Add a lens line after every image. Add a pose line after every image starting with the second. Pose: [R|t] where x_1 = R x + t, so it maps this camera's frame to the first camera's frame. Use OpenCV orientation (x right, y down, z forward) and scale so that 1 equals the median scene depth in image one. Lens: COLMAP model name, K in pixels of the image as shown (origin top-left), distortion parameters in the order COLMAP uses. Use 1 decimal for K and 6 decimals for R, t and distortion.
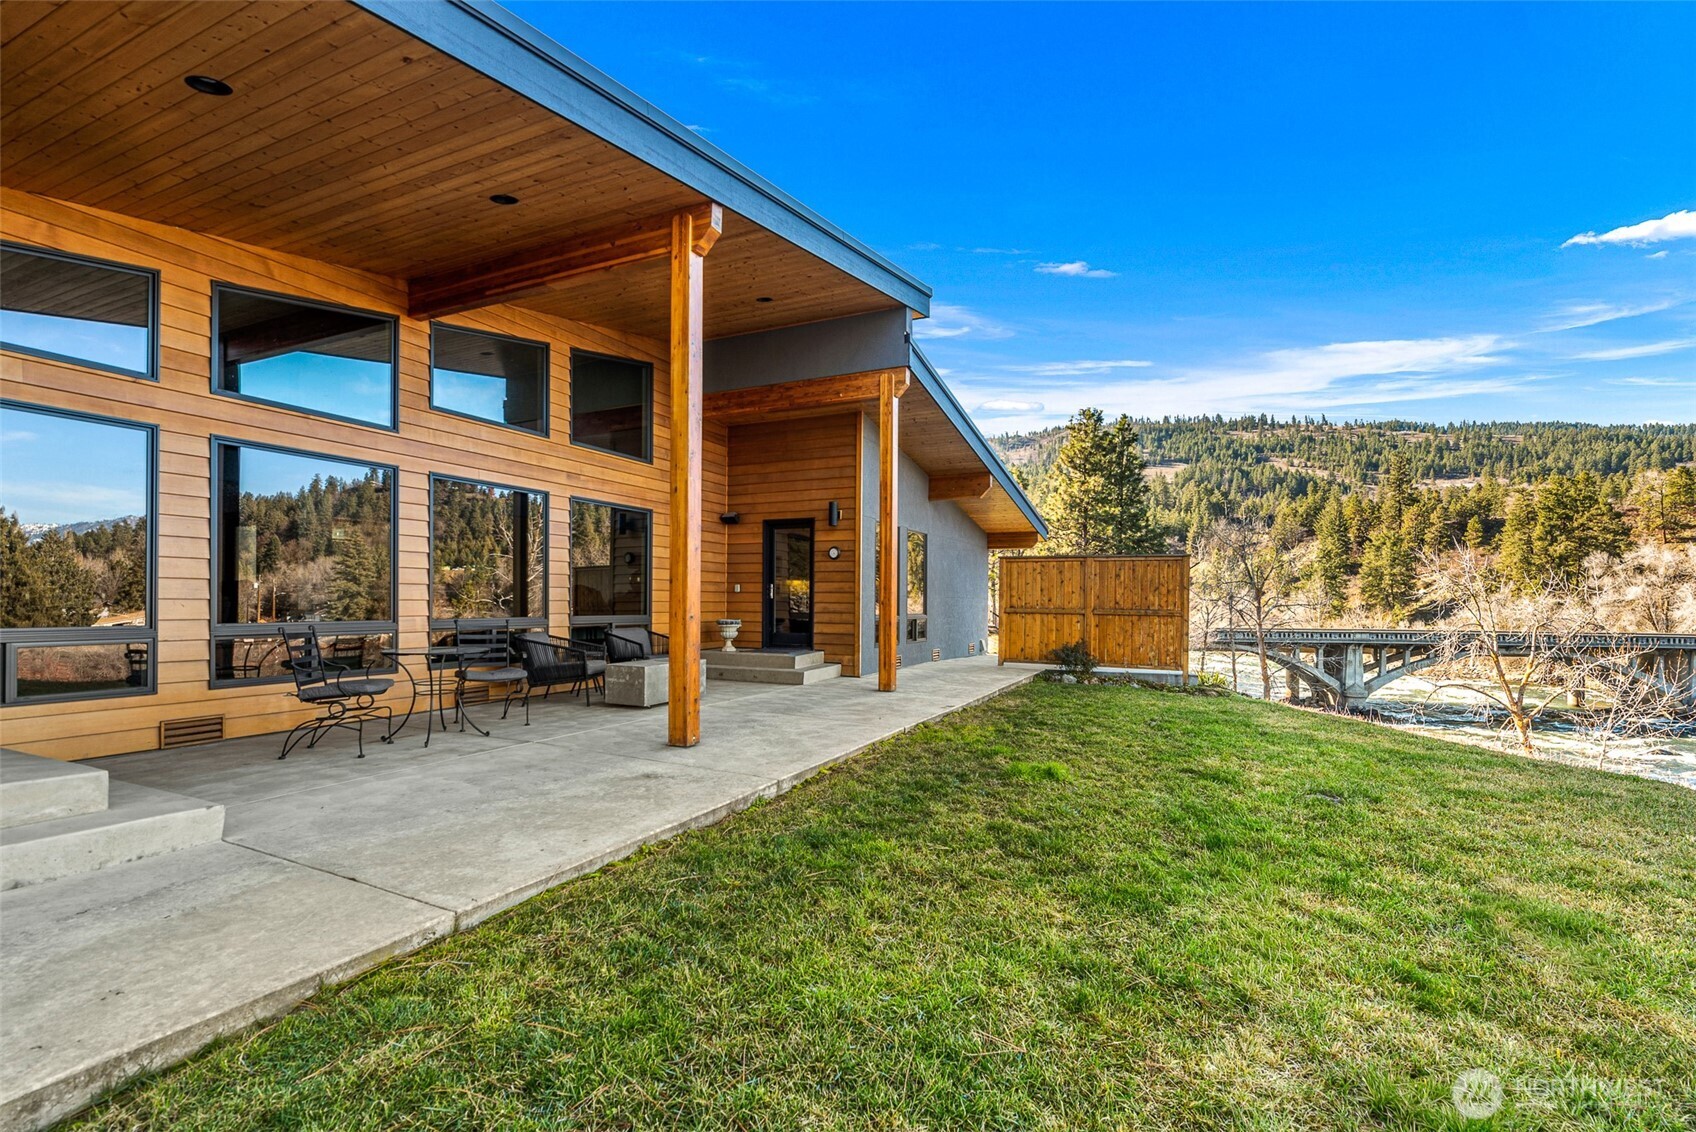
lens RADIAL K [[735.1, 0, 856.8], [0, 735.1, 600.8], [0, 0, 1]] dist [-0.000455, -0.000094]
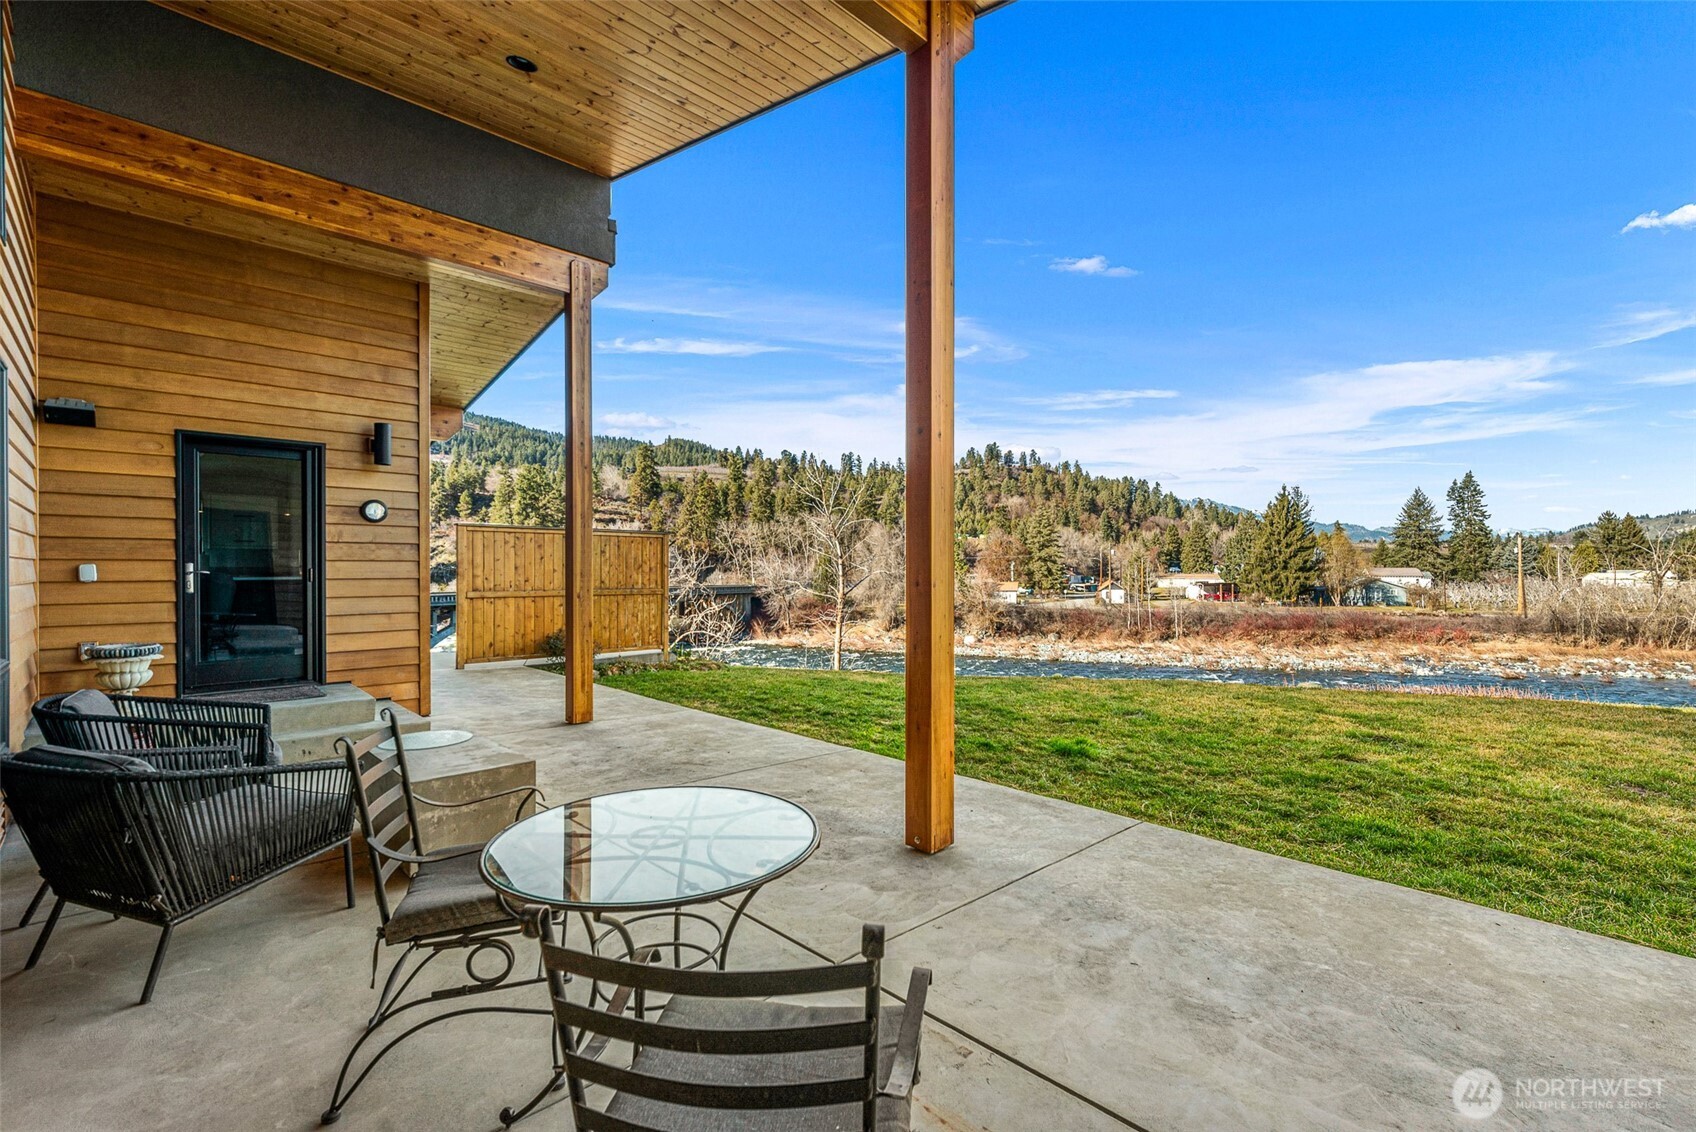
lens RADIAL K [[737.6, 0, 852.4], [0, 737.6, 572.7], [0, 0, 1]] dist [-0.000176, -0.000010]
pose [[0.360737, -0.014699, 0.932552, -0.383126], [0.003388, 0.999890, 0.014450, -0.020644], [-0.932661, -0.002053, 0.360747, 0.382589]]
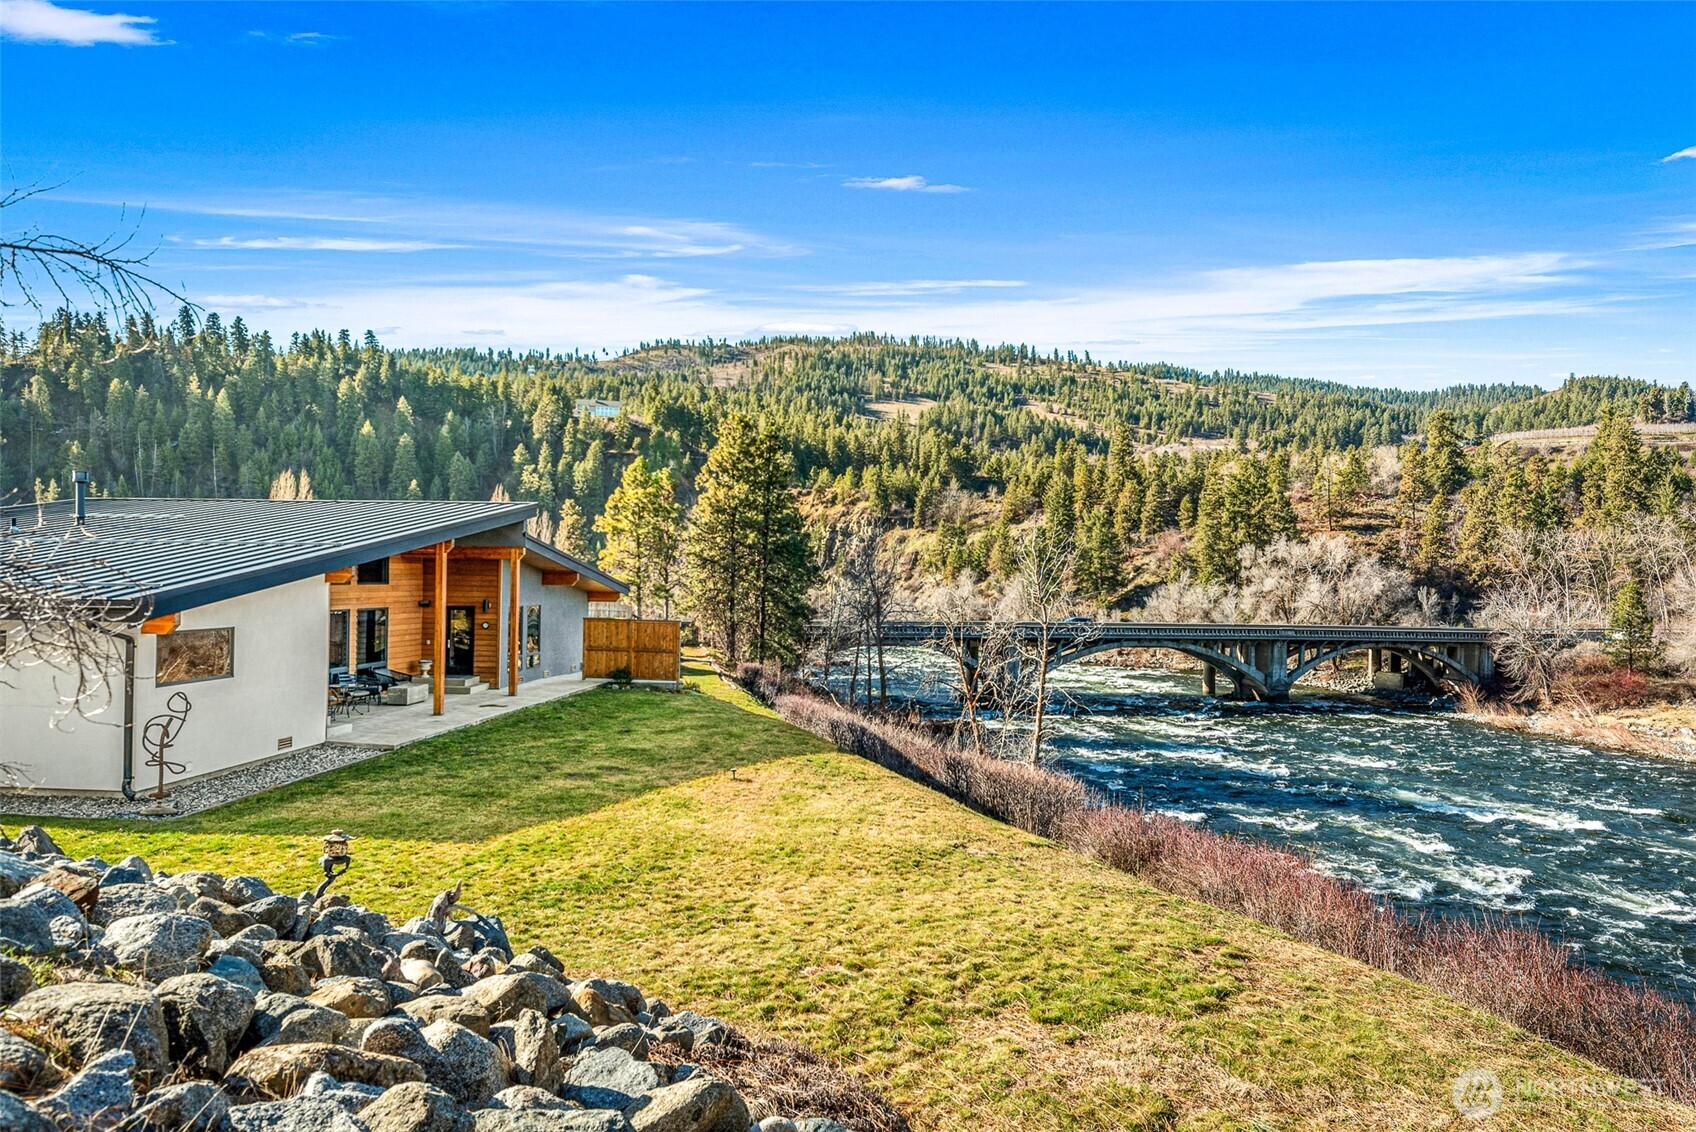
lens RADIAL K [[1012.8, 0, 848.0], [0, 1012.8, 566.0], [0, 0, 1]] dist [0.002745, 0.000307]
pose [[0.942411, 0.011487, 0.334261, -0.022648], [-0.009061, 0.999920, -0.008817, -0.179445], [-0.334335, 0.005281, 0.942439, -1.594063]]
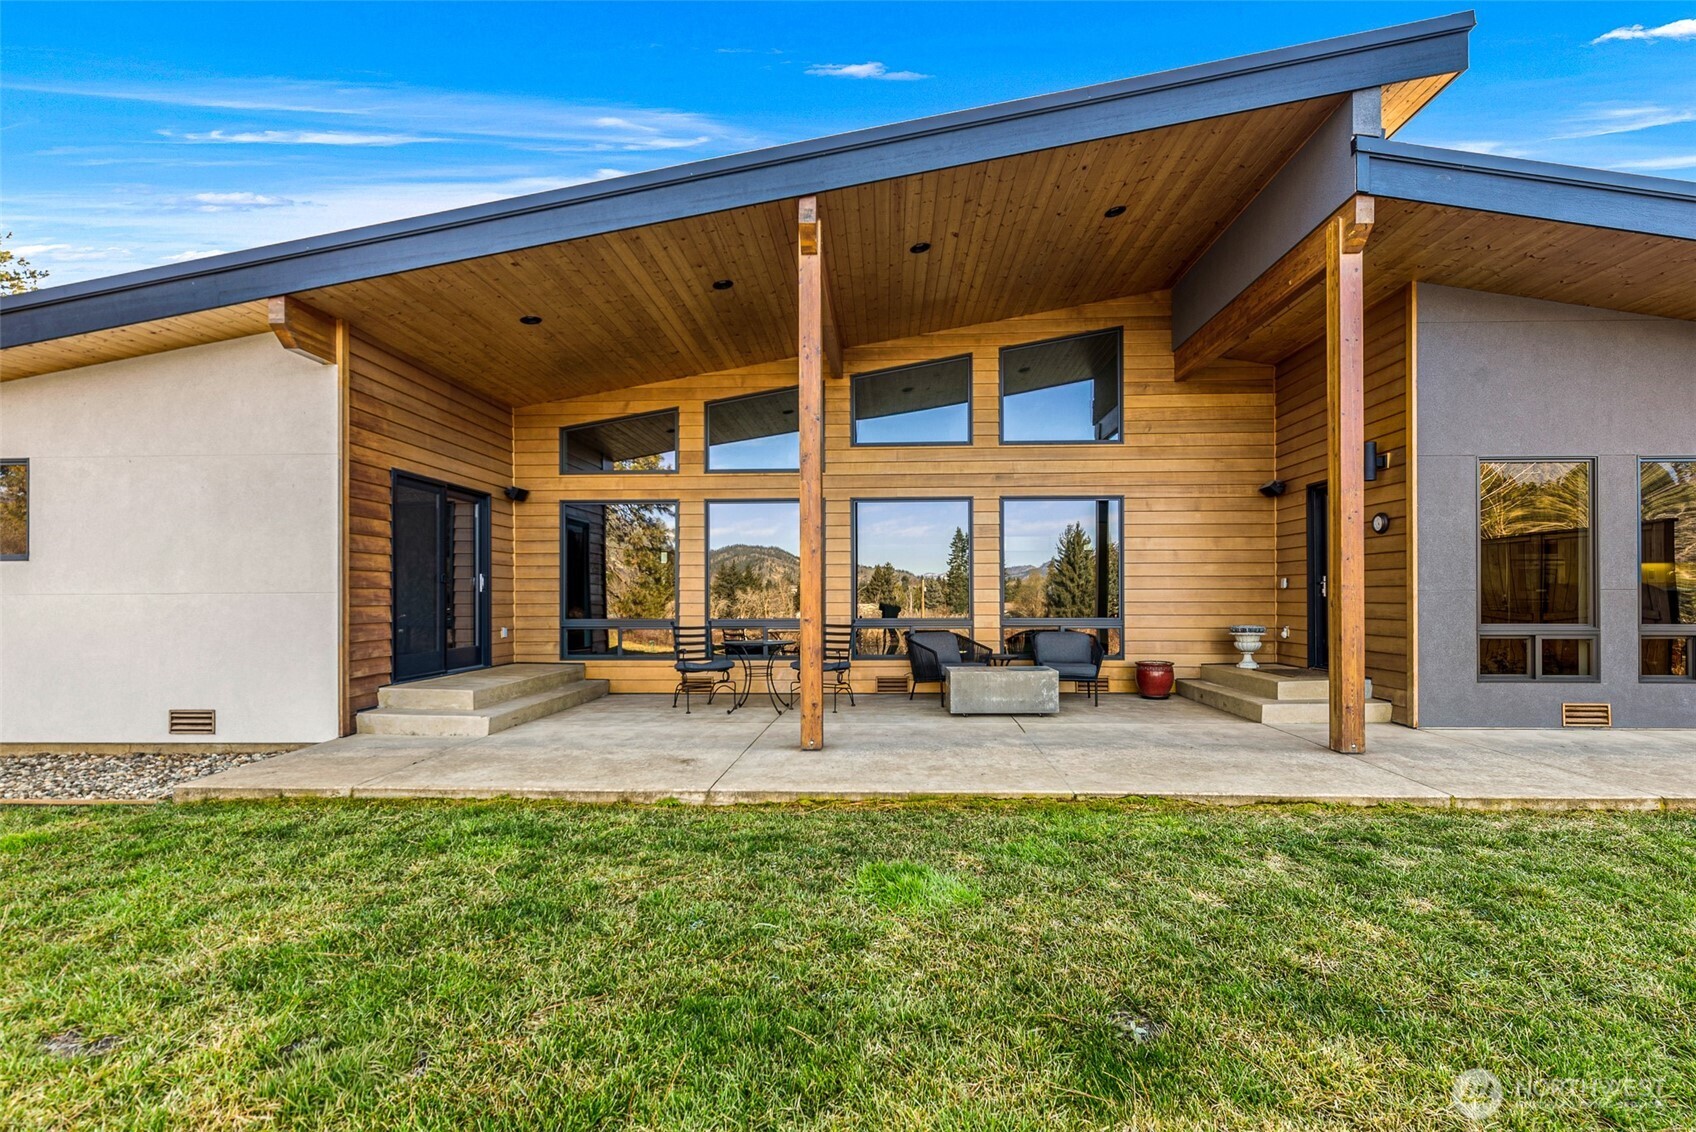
lens RADIAL K [[762.9, 0, 865.6], [0, 762.9, 594.8], [0, 0, 1]] dist [0.002024, 0.000130]
pose [[0.395082, -0.012067, -0.918567, 0.341892], [0.007214, 0.999924, -0.010033, -0.000856], [0.918618, -0.002662, 0.395138, 0.299626]]
